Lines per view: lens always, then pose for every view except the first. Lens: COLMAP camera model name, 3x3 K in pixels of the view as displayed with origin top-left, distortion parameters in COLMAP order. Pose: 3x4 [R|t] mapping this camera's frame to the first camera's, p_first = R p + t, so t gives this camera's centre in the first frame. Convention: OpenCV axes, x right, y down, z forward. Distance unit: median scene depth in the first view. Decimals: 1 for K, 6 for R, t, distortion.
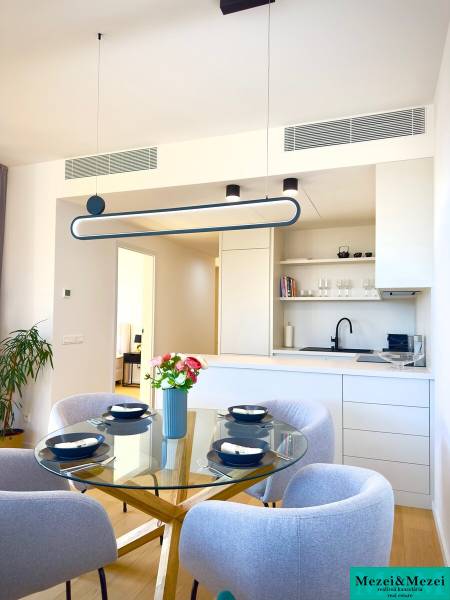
lens RADIAL K [[430.7, 0, 241.3], [0, 430.7, 300.6], [0, 0, 1]] dist [0.028312, -0.002157]
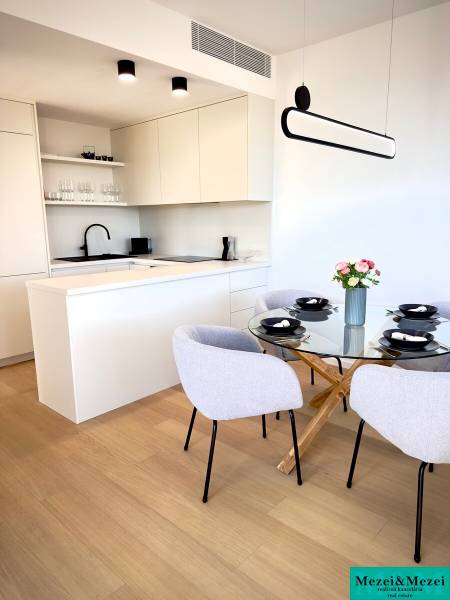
lens RADIAL K [[430.7, 0, 241.3], [0, 430.7, 300.6], [0, 0, 1]] dist [0.028312, -0.002157]
pose [[0.354941, -0.188958, 0.915594, -0.586044], [-0.012401, 0.978323, 0.206711, 0.003350], [-0.934806, -0.084725, 0.344904, 0.349569]]
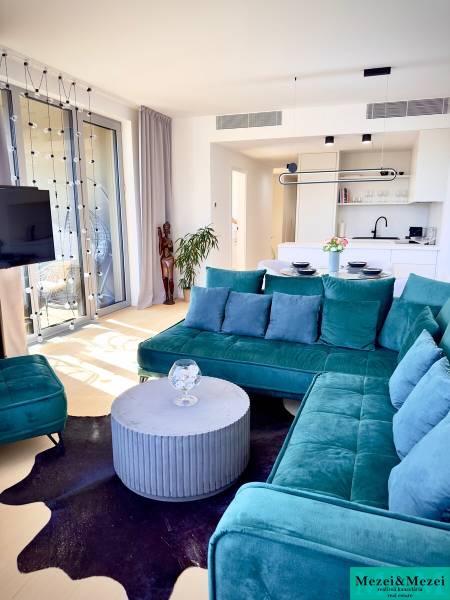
lens RADIAL K [[430.7, 0, 241.3], [0, 430.7, 300.6], [0, 0, 1]] dist [0.028312, -0.002157]
pose [[0.999761, -0.015664, 0.015241, -0.292659], [0.011542, 0.970612, 0.240374, -0.046155], [-0.018558, -0.240141, 0.970561, -0.557316]]
